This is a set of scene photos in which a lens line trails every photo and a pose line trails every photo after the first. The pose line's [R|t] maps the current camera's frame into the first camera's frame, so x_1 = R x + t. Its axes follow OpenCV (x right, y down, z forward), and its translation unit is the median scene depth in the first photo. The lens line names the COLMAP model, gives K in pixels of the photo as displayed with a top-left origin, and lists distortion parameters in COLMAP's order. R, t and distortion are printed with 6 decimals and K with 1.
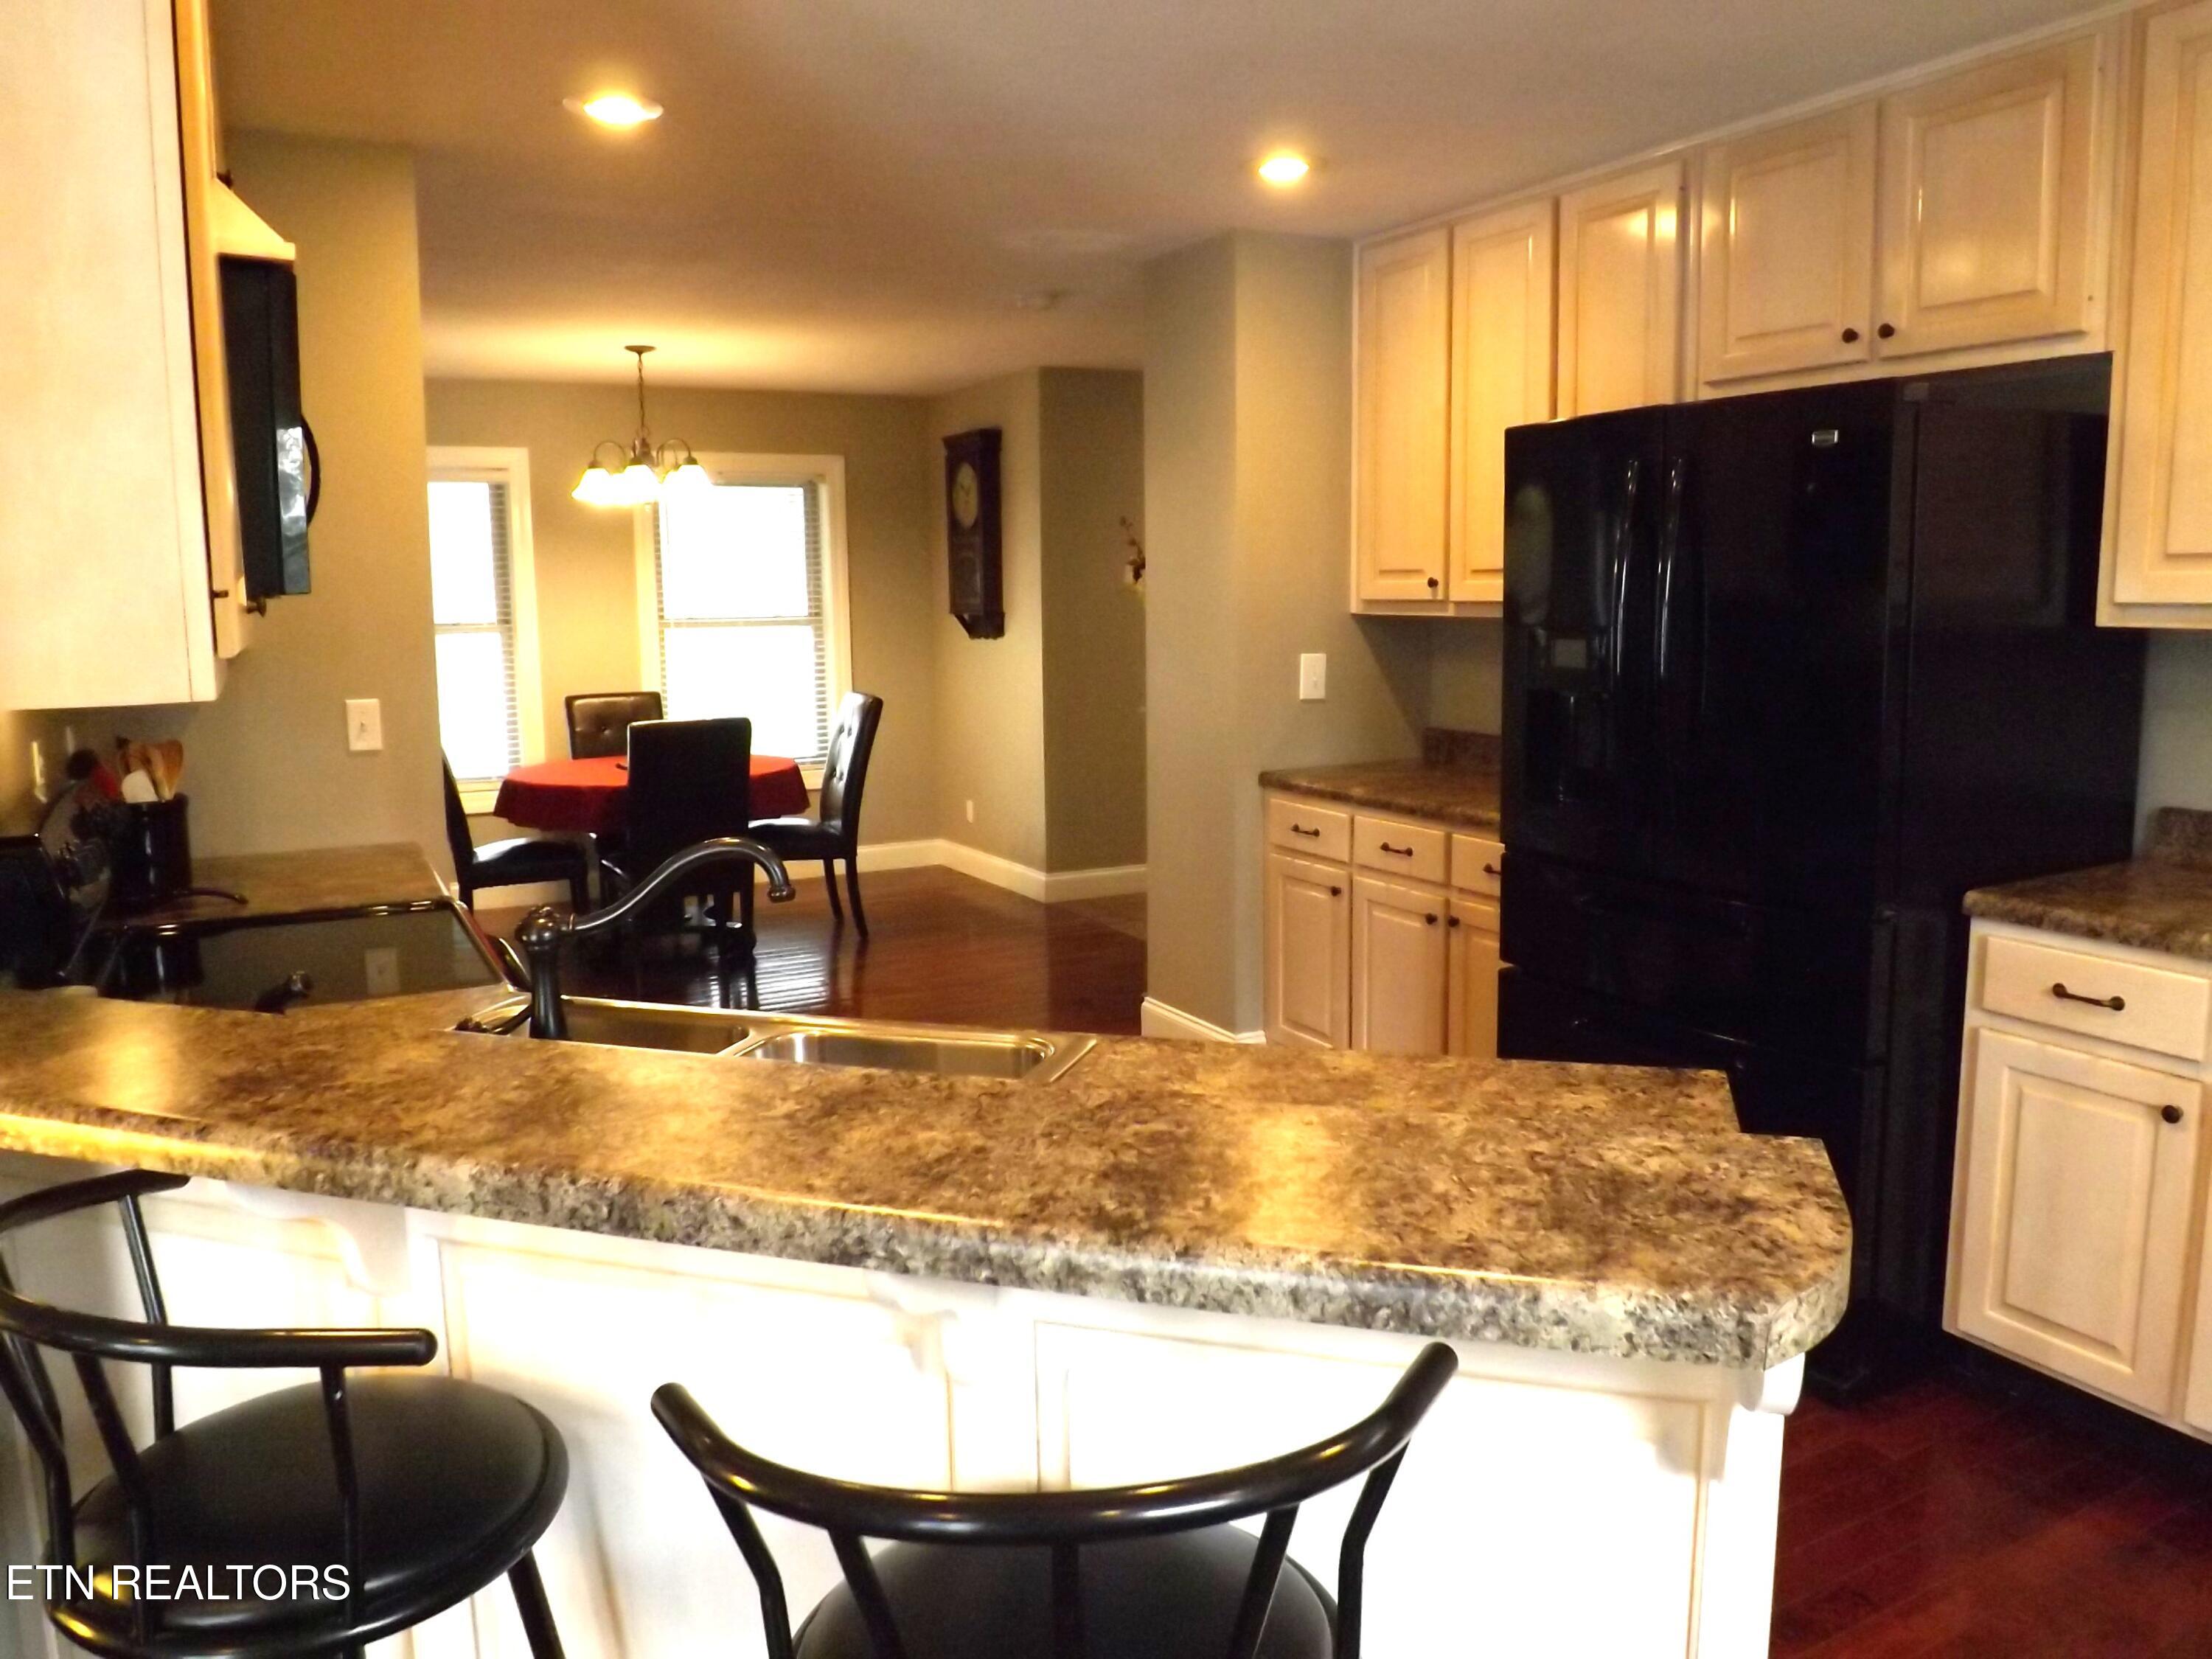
lens RADIAL K [[1592.5, 0, 1108.9], [0, 1592.5, 820.3], [0, 0, 1]] dist [-0.048600, 0.013282]
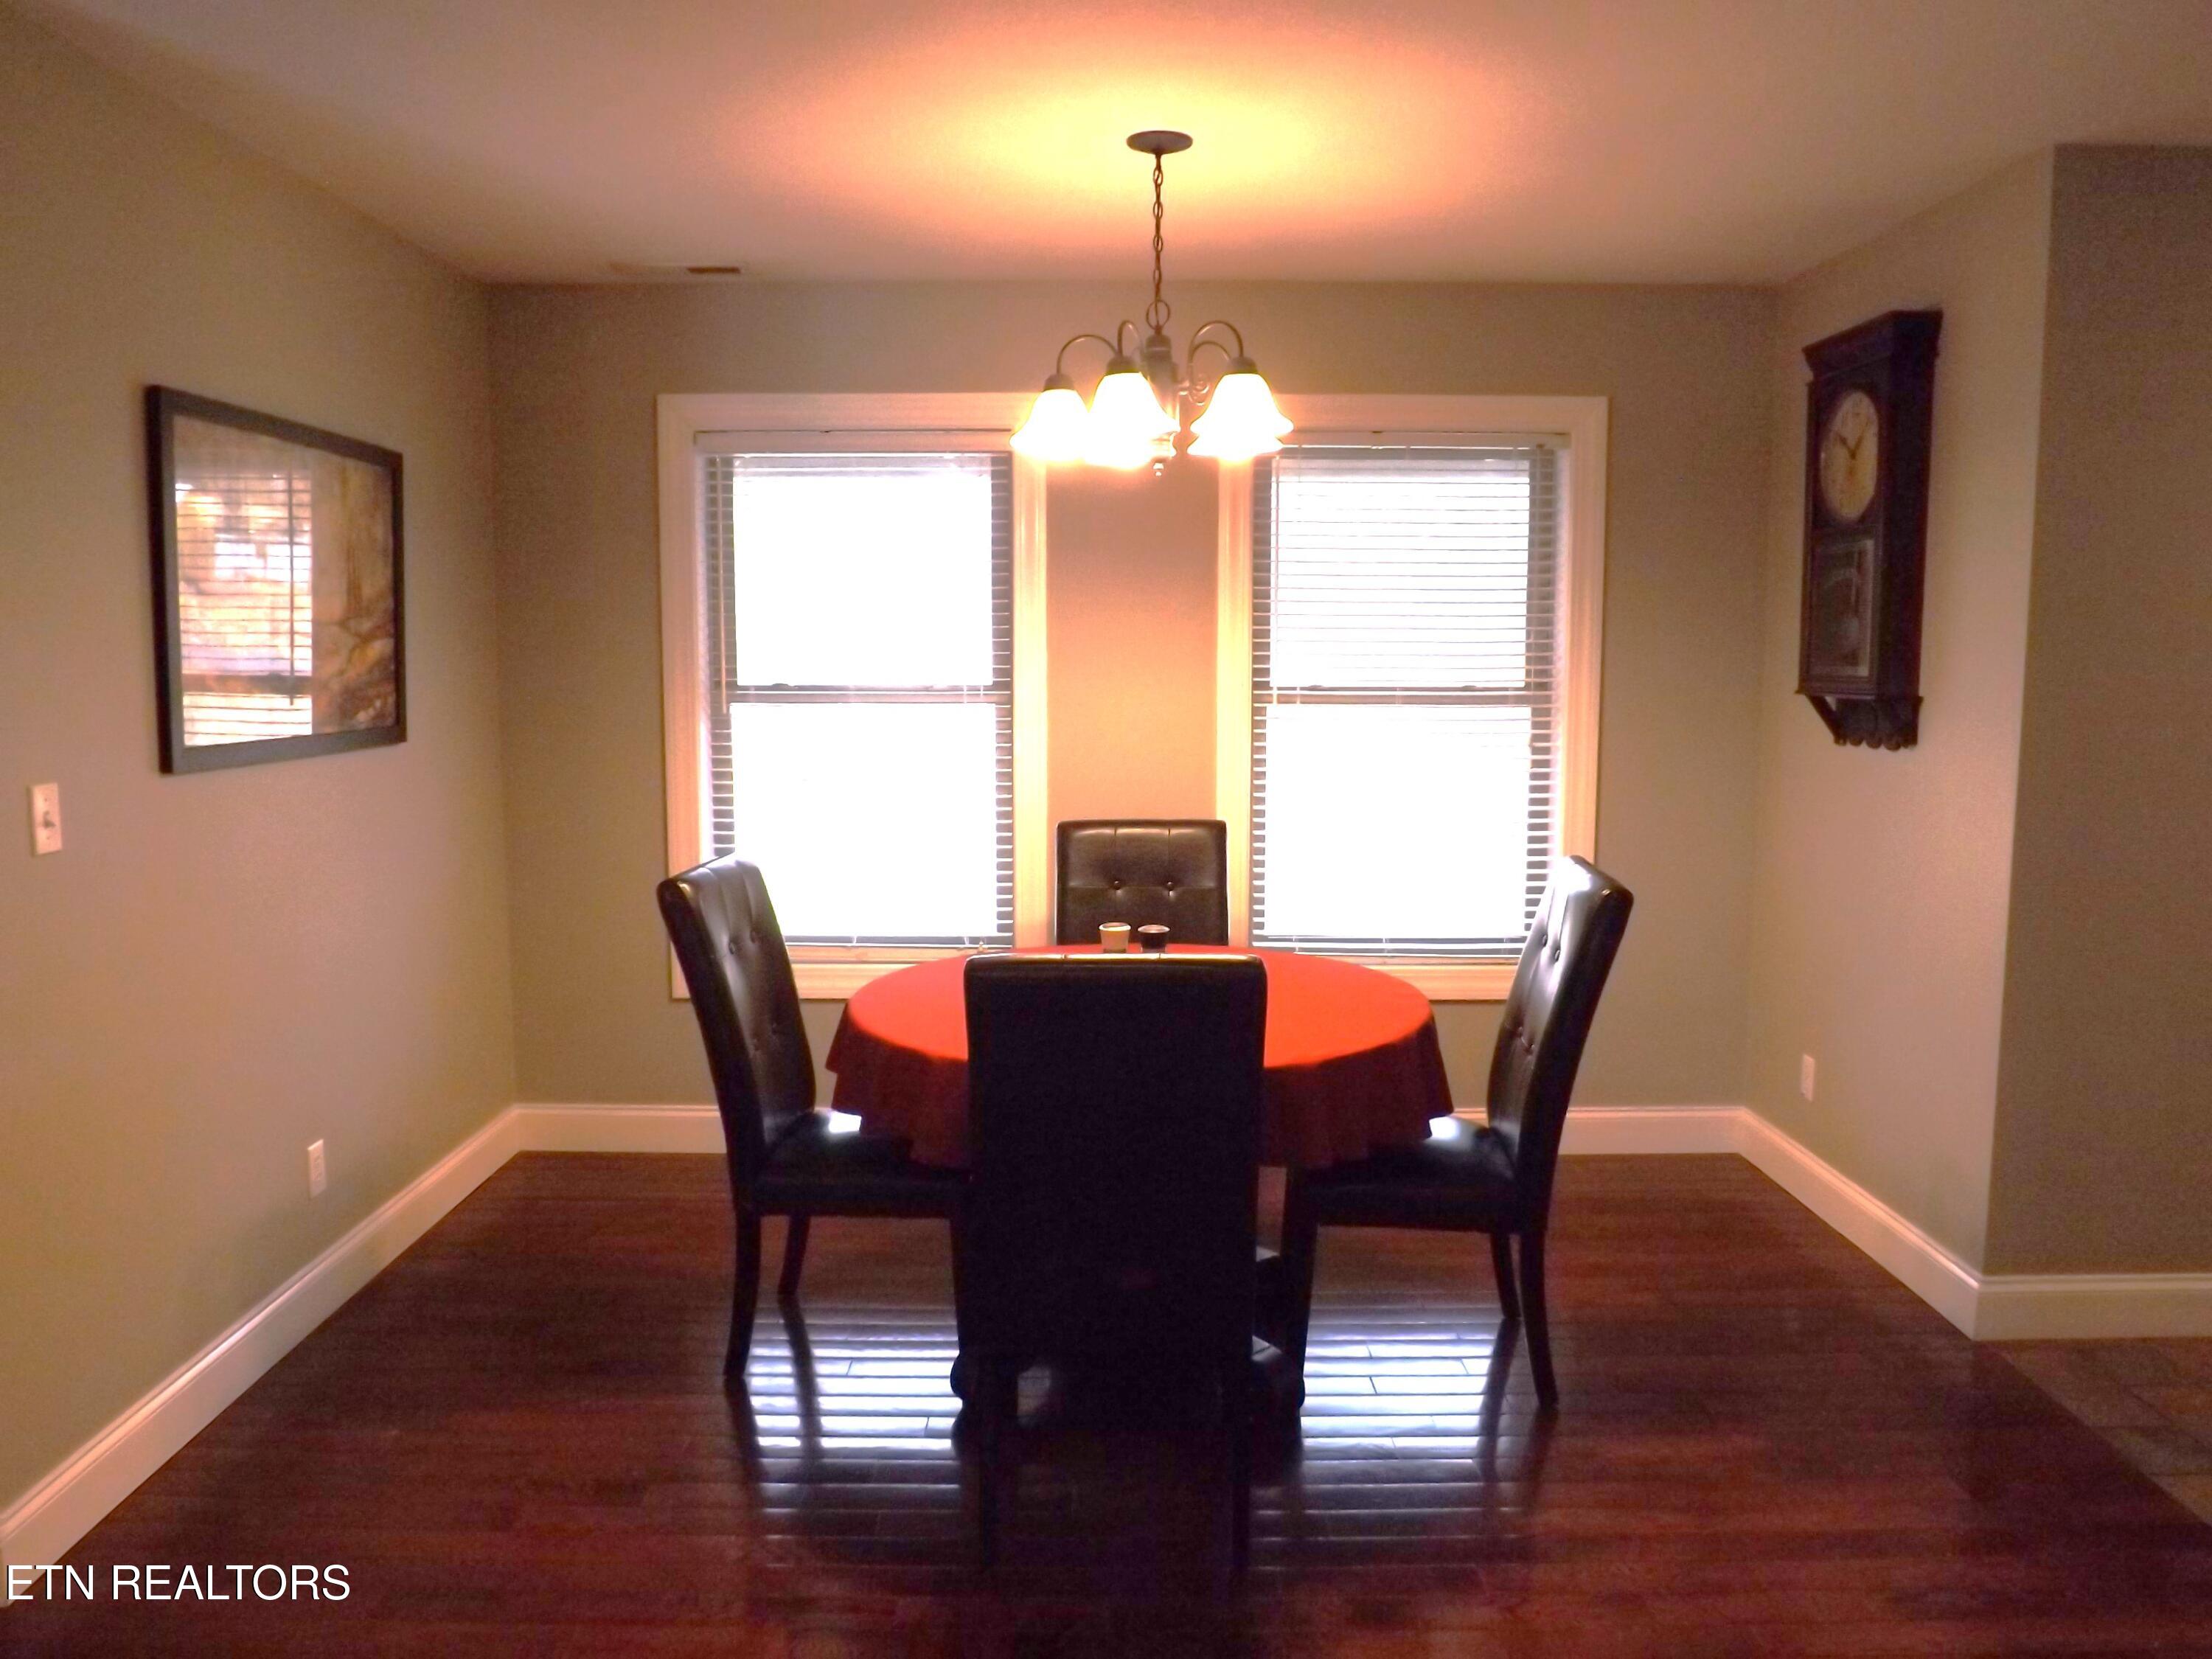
lens RADIAL K [[1592.5, 0, 1115.0], [0, 1592.5, 823.6], [0, 0, 1]] dist [-0.048600, 0.013282]
pose [[0.881956, 0.066232, -0.466655, -0.056480], [-0.079295, 0.996816, -0.008388, -0.069945], [0.464613, 0.044401, 0.884400, 0.474187]]
